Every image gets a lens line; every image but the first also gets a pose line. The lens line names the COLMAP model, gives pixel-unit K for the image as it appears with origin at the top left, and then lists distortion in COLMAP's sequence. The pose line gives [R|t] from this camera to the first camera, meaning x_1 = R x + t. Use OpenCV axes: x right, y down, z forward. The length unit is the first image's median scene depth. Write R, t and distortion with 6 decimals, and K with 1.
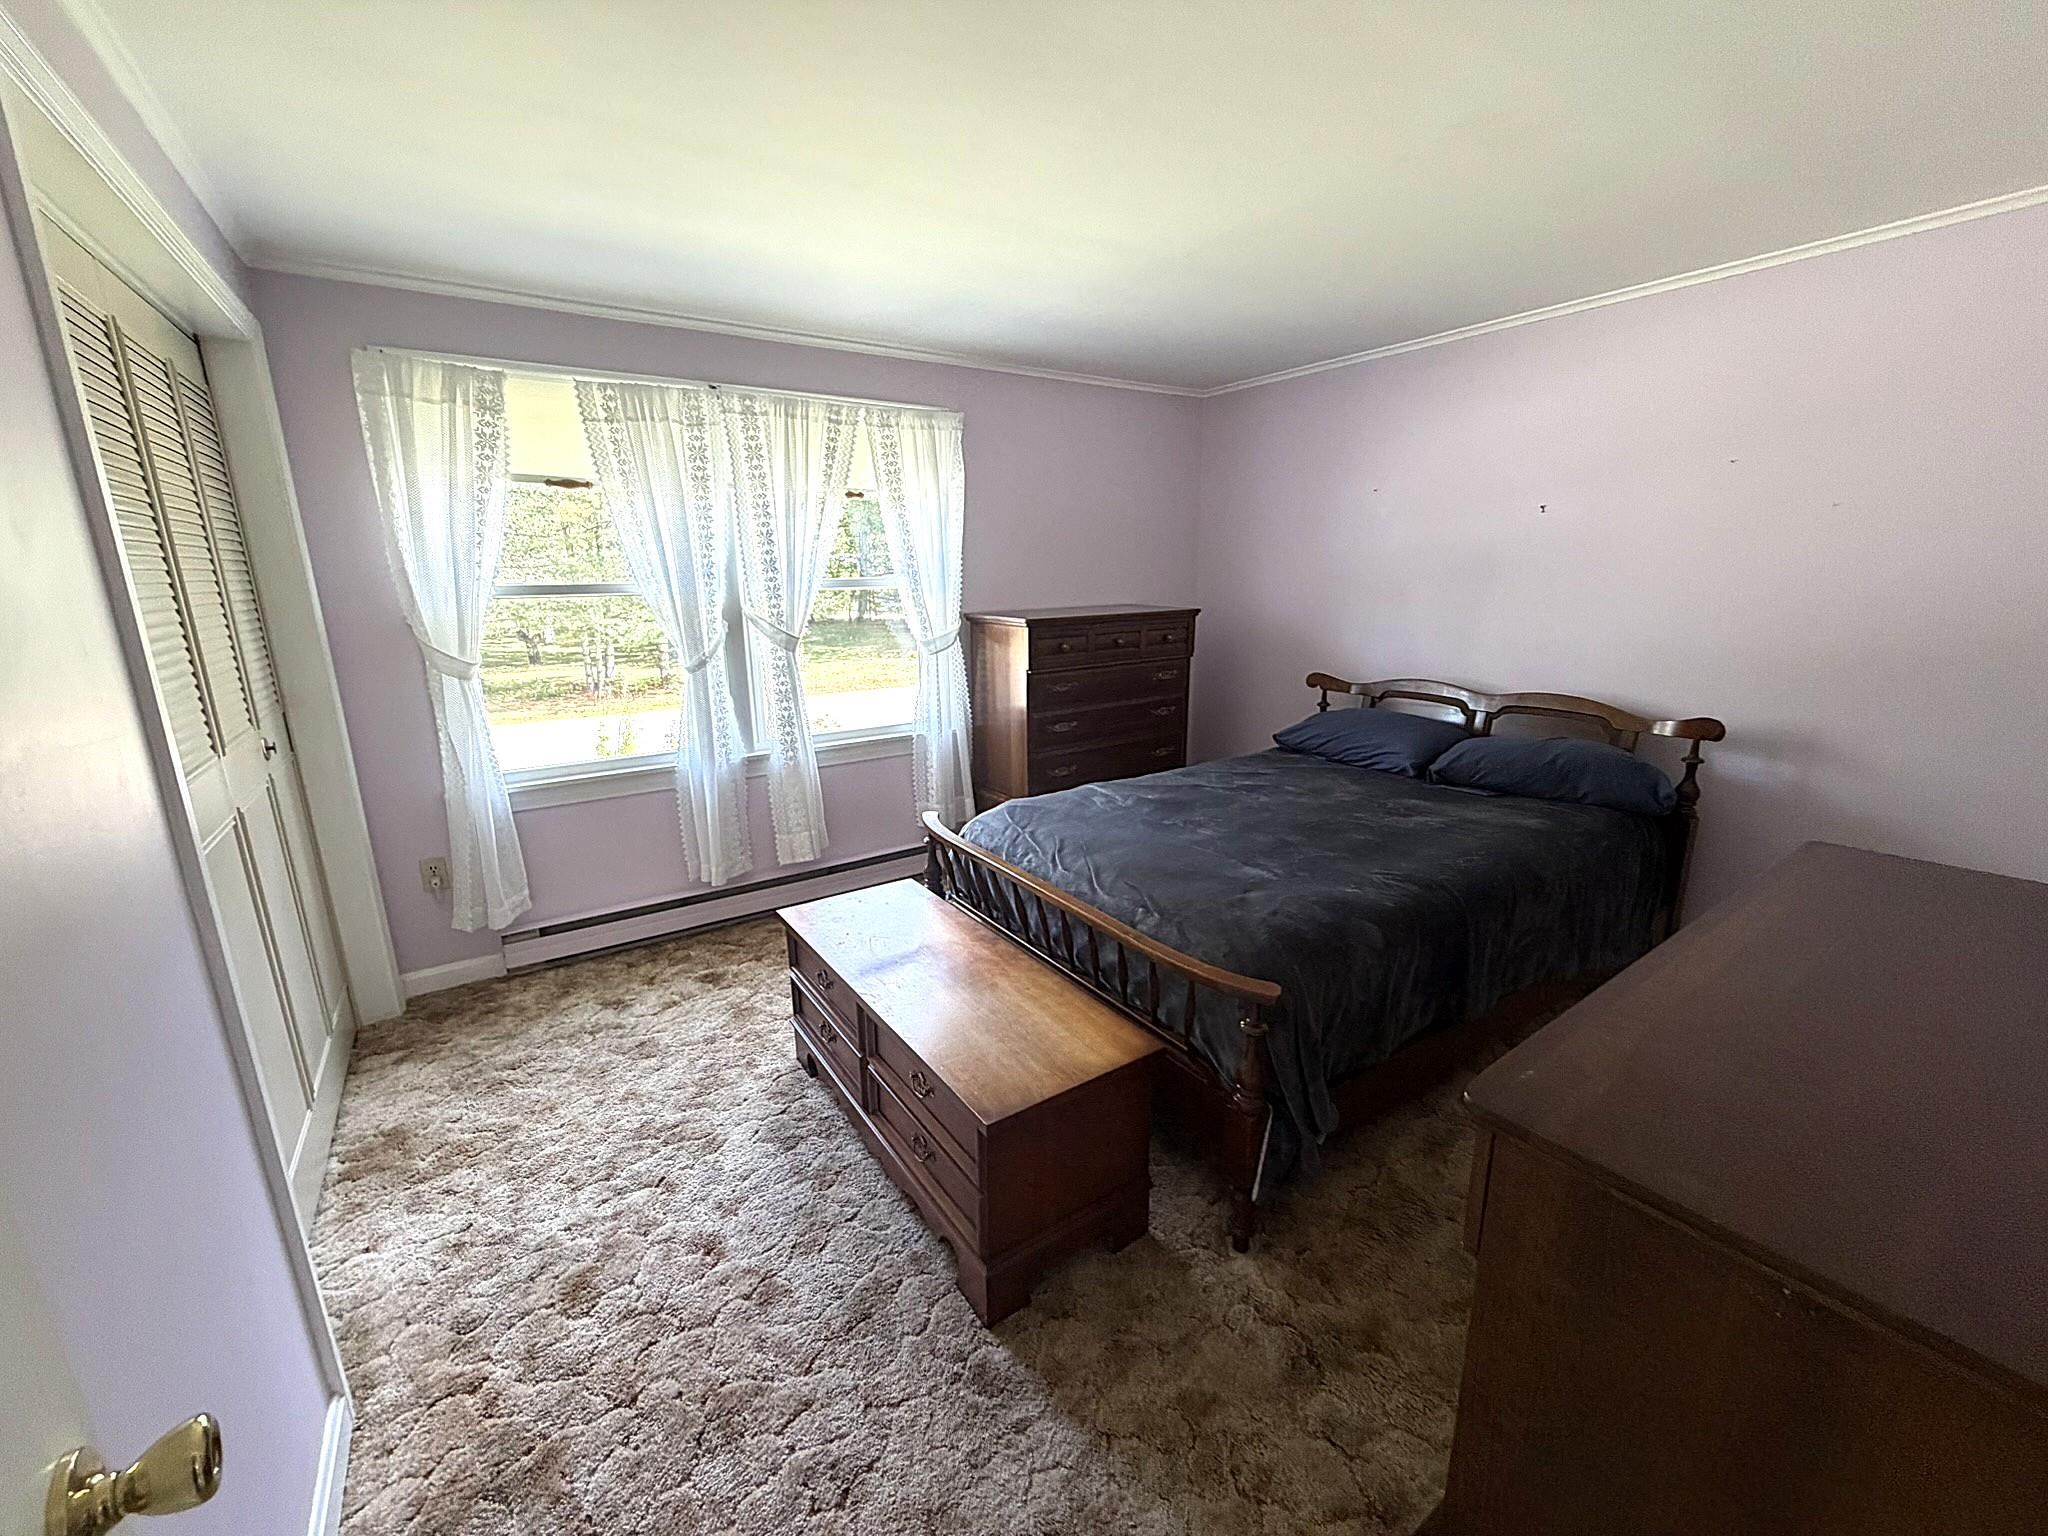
lens RADIAL K [[814.9, 0, 1025.7], [0, 814.9, 769.0], [0, 0, 1]] dist [-0.002425, 0.000281]
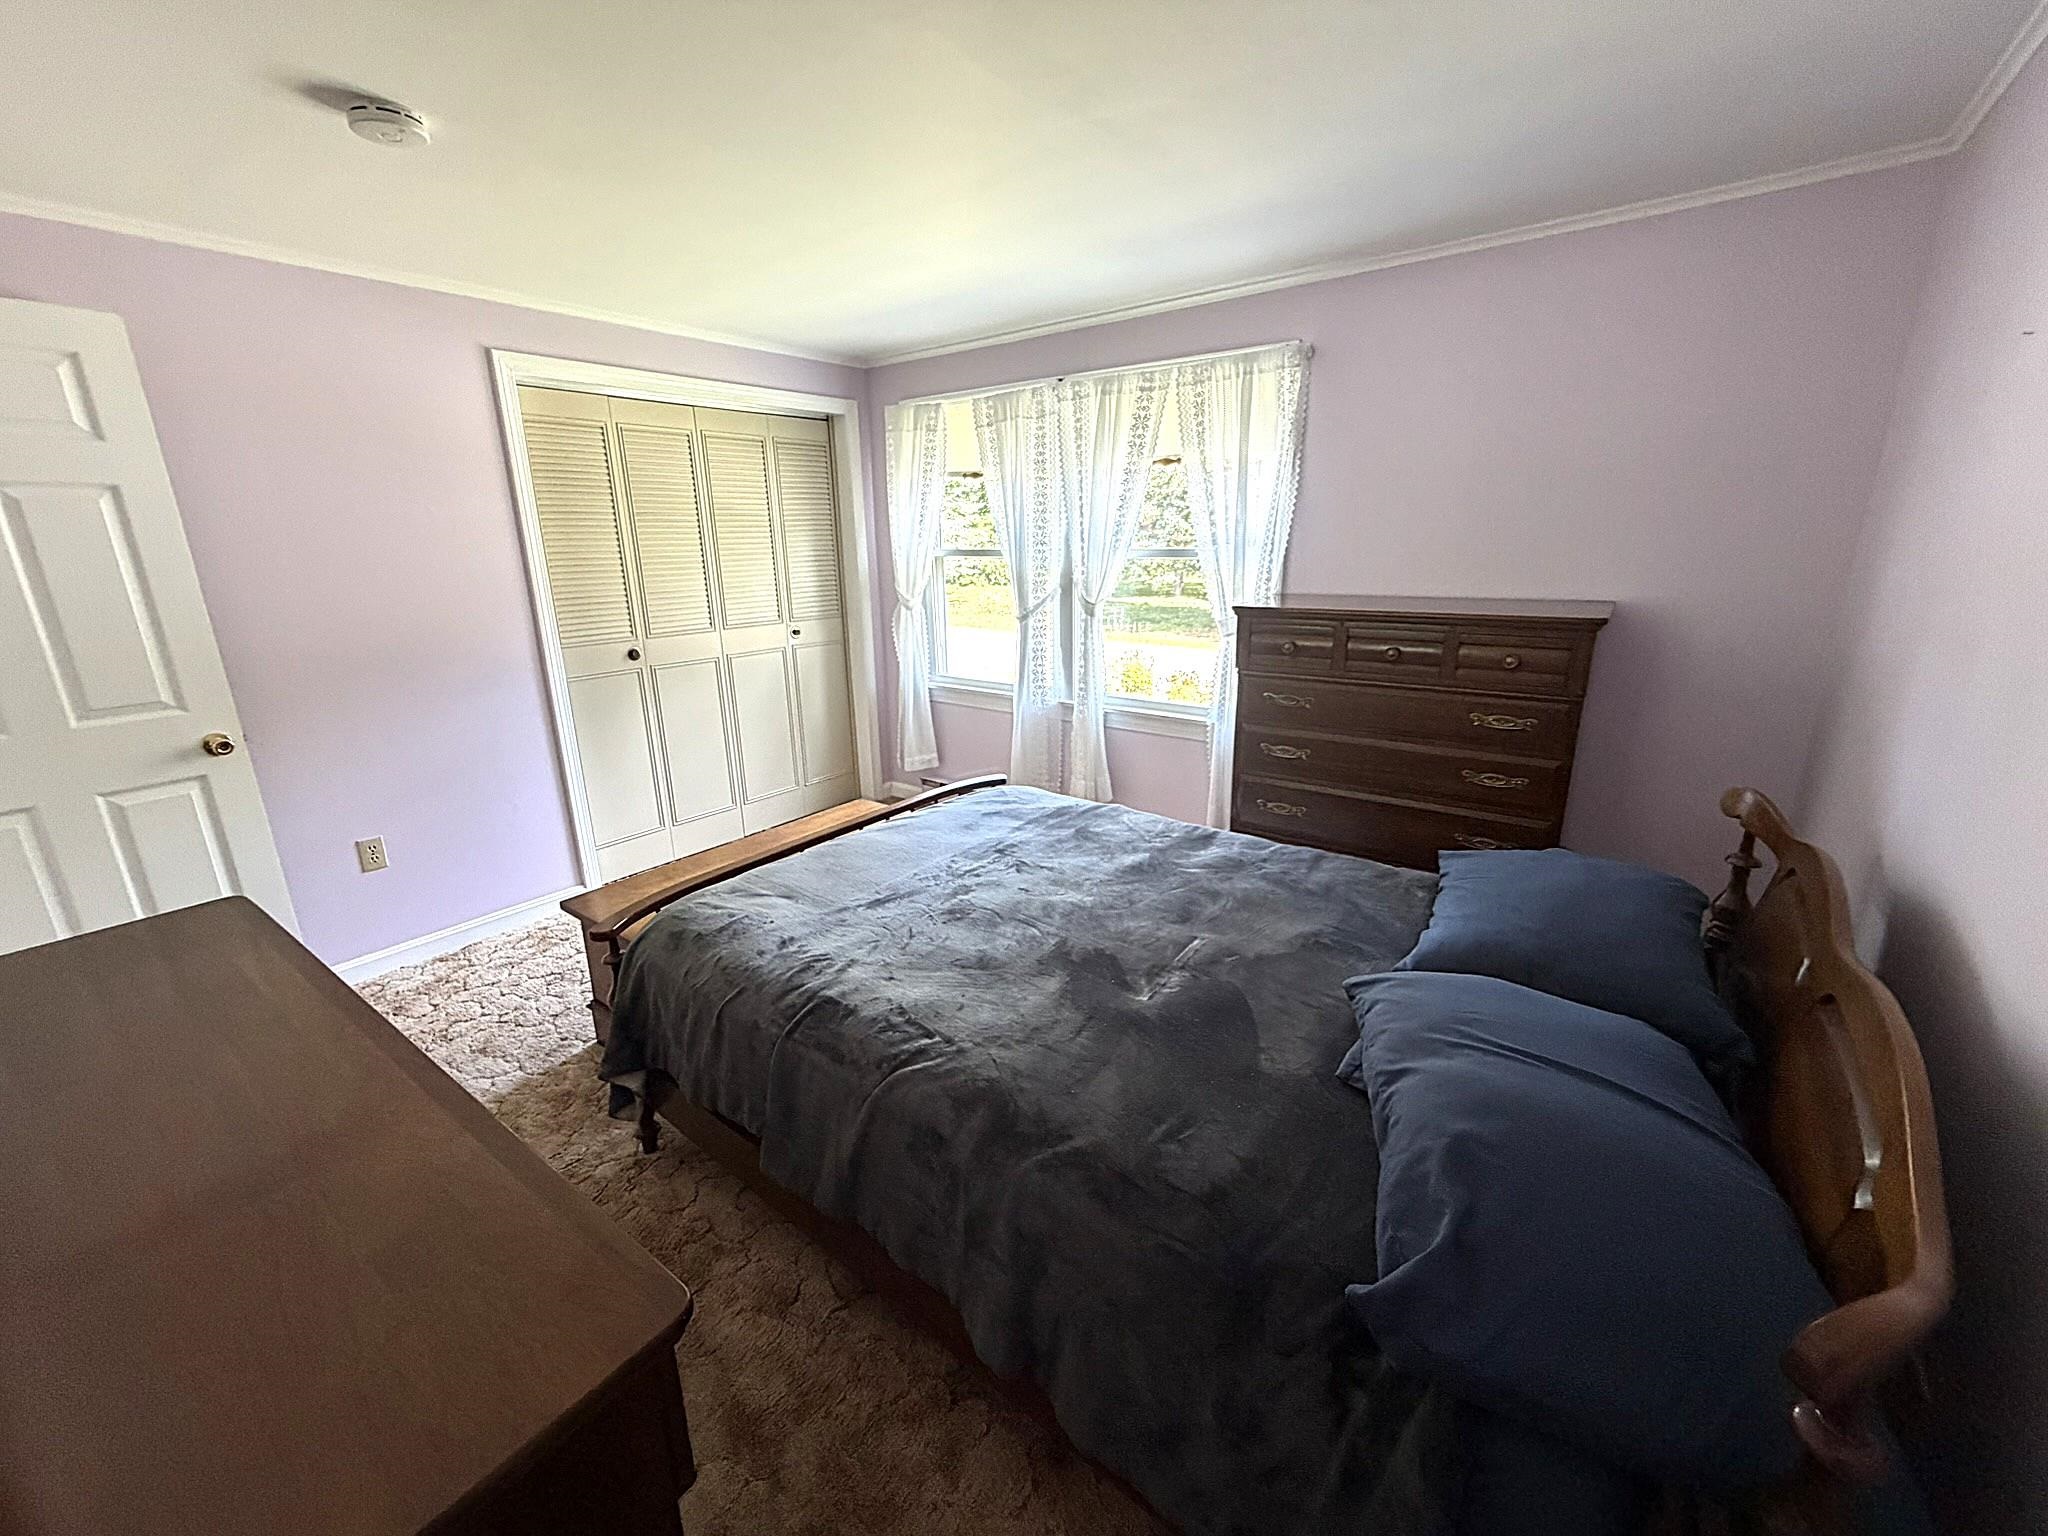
lens RADIAL K [[814.9, 0, 1024.8], [0, 814.9, 767.4], [0, 0, 1]] dist [-0.002425, 0.000281]
pose [[0.321440, 0.270401, -0.907502, 0.808378], [-0.213706, 0.954352, 0.208665, -0.176199], [0.922500, 0.126865, 0.364554, 0.607633]]
